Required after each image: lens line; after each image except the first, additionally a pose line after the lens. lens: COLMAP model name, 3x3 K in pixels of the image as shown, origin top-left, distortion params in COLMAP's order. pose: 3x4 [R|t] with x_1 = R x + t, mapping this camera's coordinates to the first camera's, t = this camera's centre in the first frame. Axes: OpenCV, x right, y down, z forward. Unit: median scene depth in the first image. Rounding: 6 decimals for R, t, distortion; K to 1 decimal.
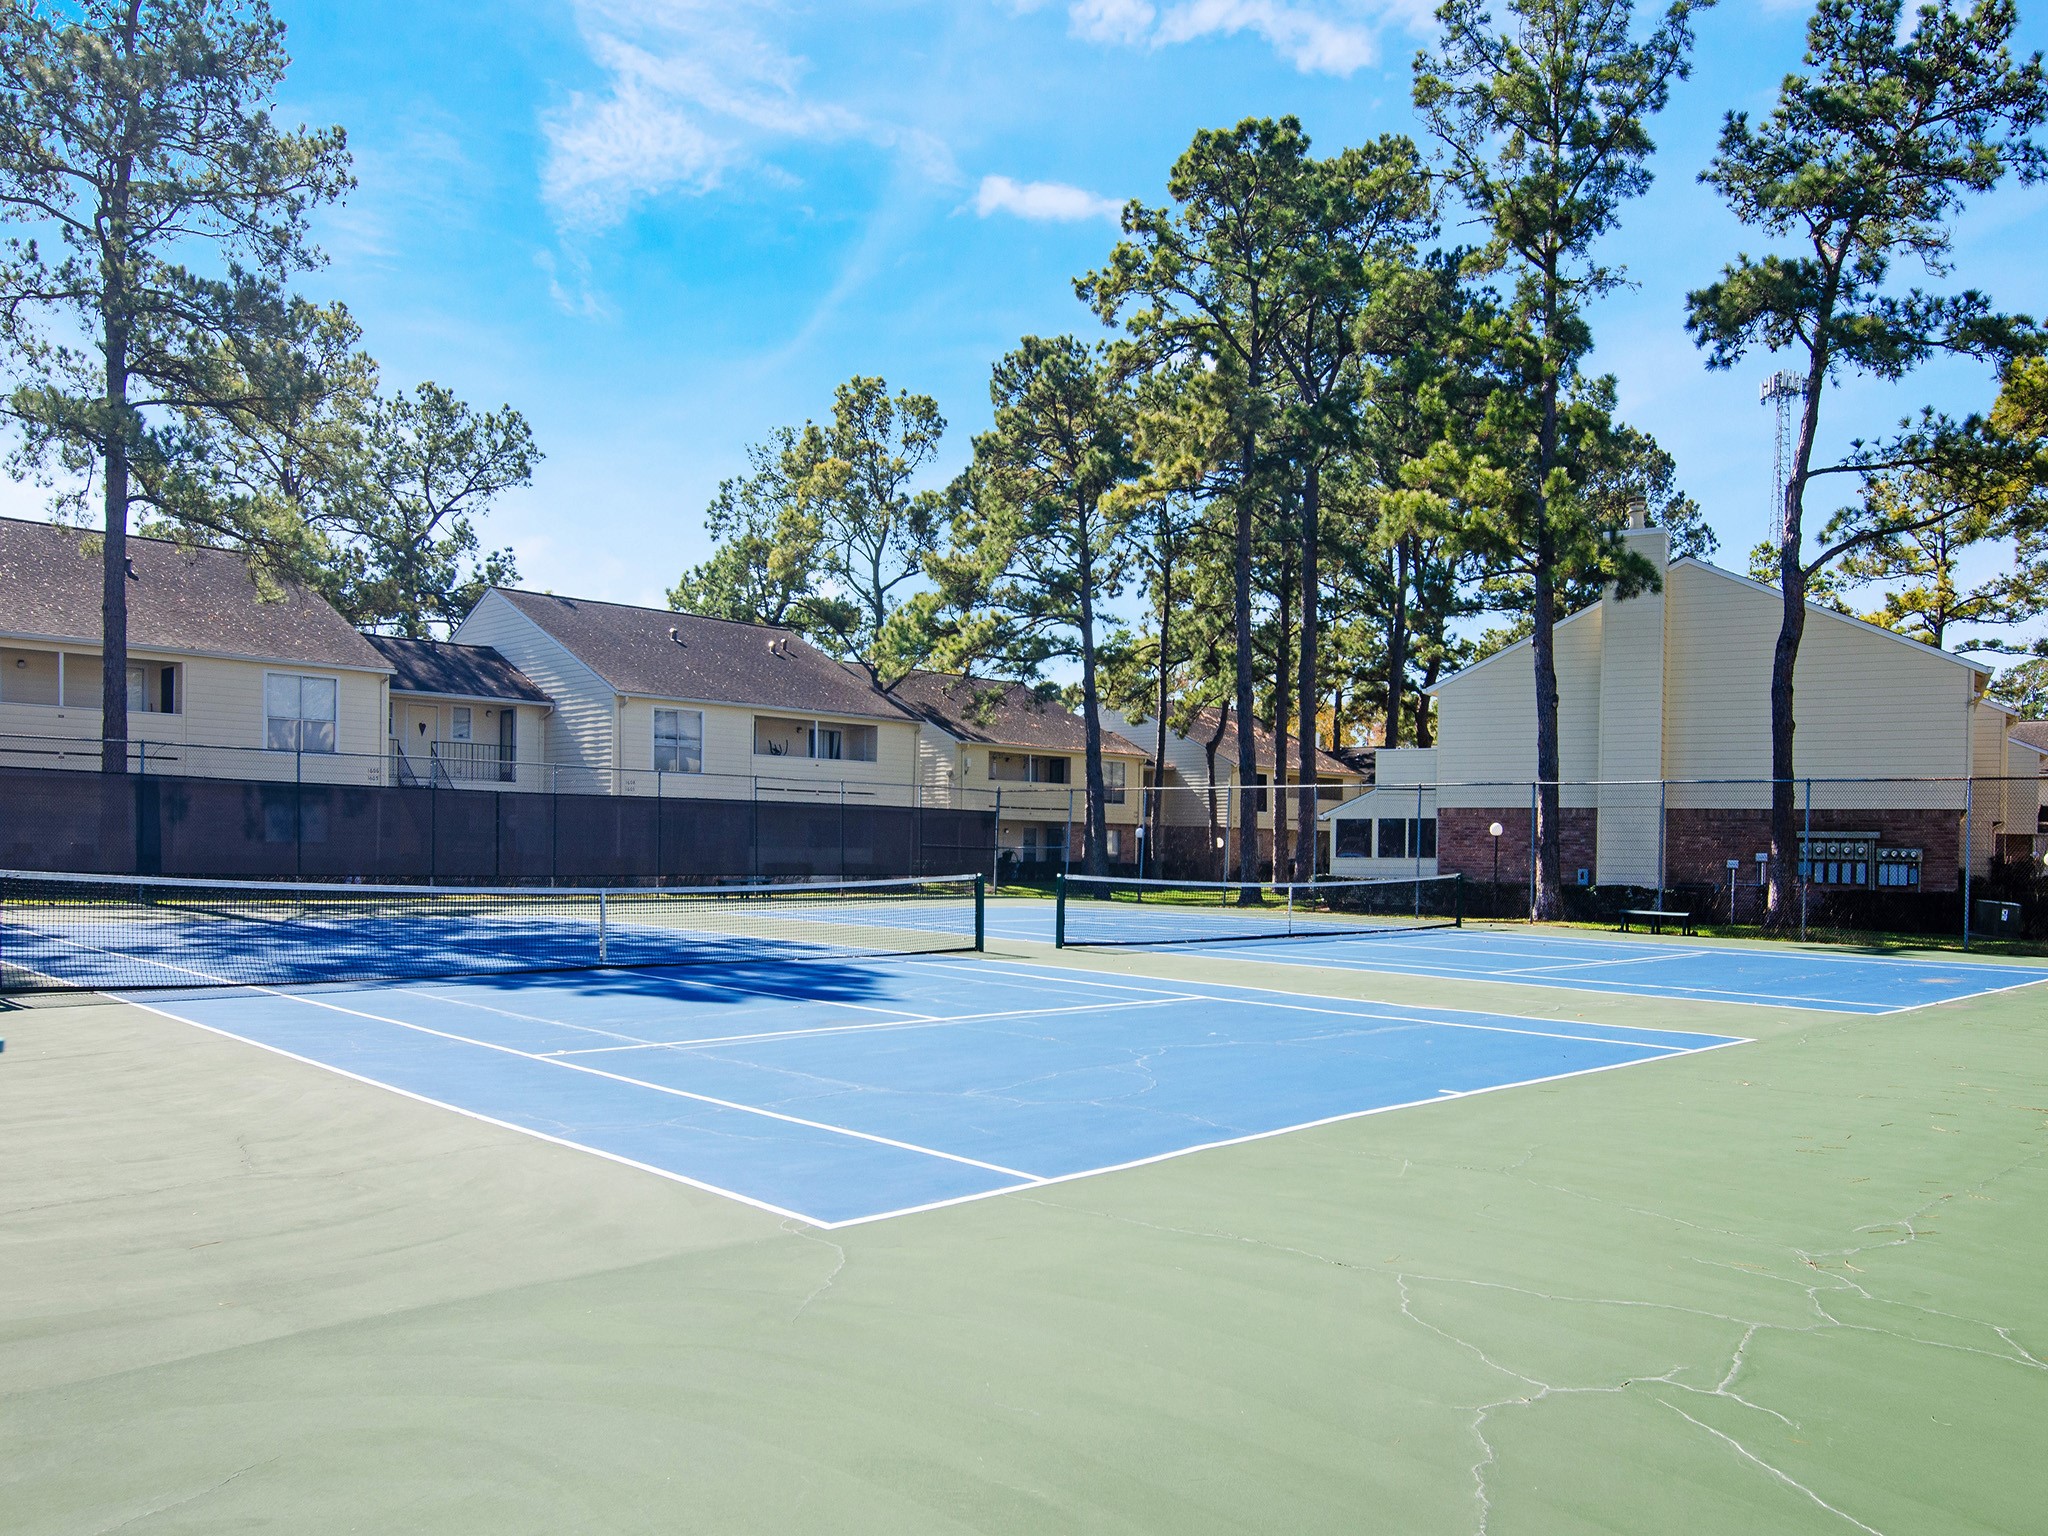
lens RADIAL K [[1512.7, 0, 1024.0], [0, 1512.7, 768.0], [0, 0, 1]] dist [0.002710, 0.000539]
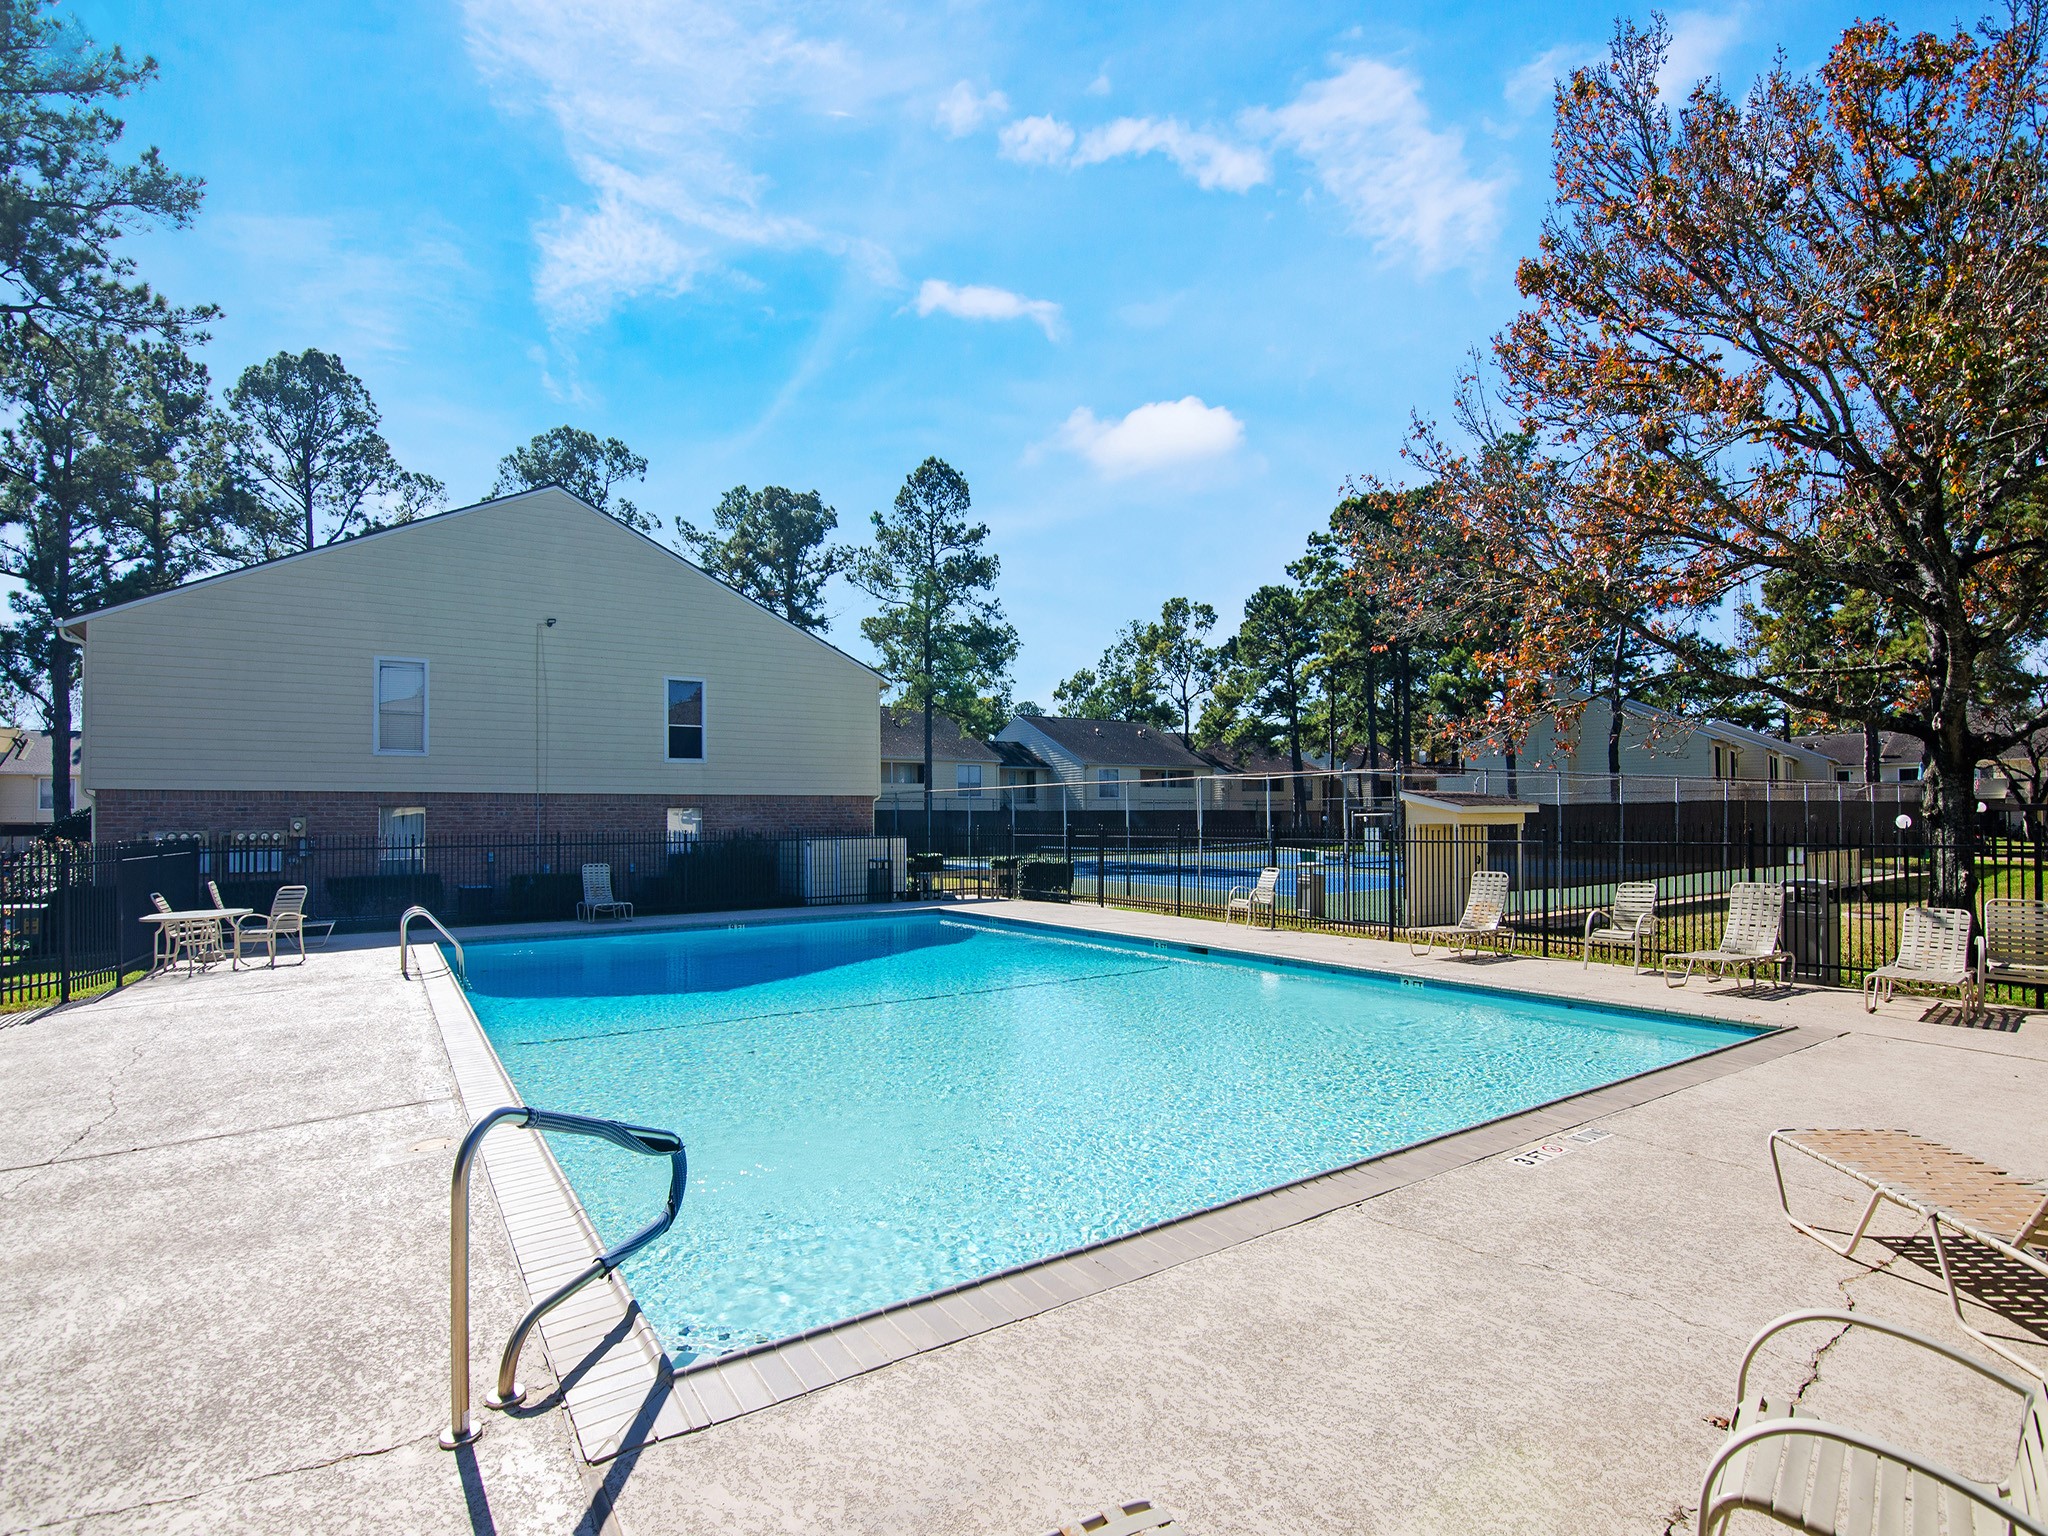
lens RADIAL K [[1057.4, 0, 1027.5], [0, 1057.4, 791.8], [0, 0, 1]] dist [-0.002221, -0.011837]
pose [[0.982232, -0.030856, -0.185119, -0.046638], [0.035586, 0.999118, 0.022283, -0.034882], [0.184268, -0.028474, 0.982464, -0.441426]]
